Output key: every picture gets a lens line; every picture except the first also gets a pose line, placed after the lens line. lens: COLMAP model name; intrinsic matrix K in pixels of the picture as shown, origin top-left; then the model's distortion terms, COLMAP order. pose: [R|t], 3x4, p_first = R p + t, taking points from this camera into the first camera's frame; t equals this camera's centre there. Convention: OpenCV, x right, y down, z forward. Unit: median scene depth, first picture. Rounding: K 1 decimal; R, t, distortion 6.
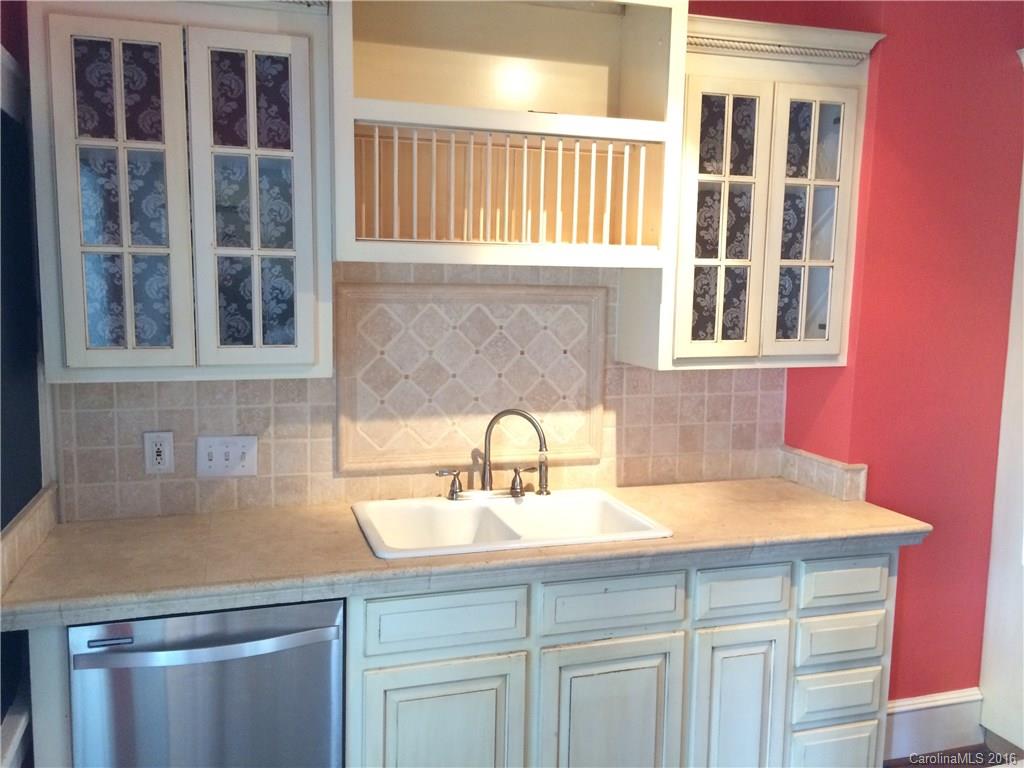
lens RADIAL K [[871.9, 0, 512.0], [0, 871.9, 384.0], [0, 0, 1]] dist [0.103174, -0.140610]
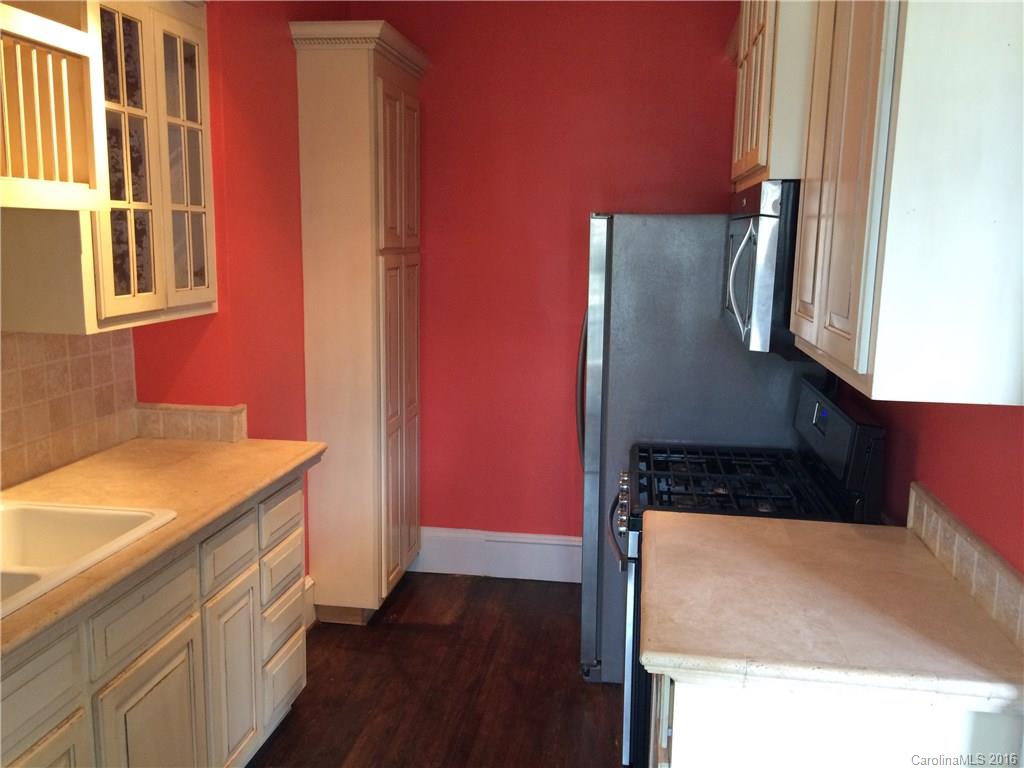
lens RADIAL K [[871.9, 0, 512.0], [0, 871.9, 384.0], [0, 0, 1]] dist [0.103174, -0.140610]
pose [[0.445747, -0.157637, 0.881170, -0.398398], [0.096647, 0.987093, 0.127696, -0.037437], [-0.889926, 0.028242, 0.455229, 0.254147]]
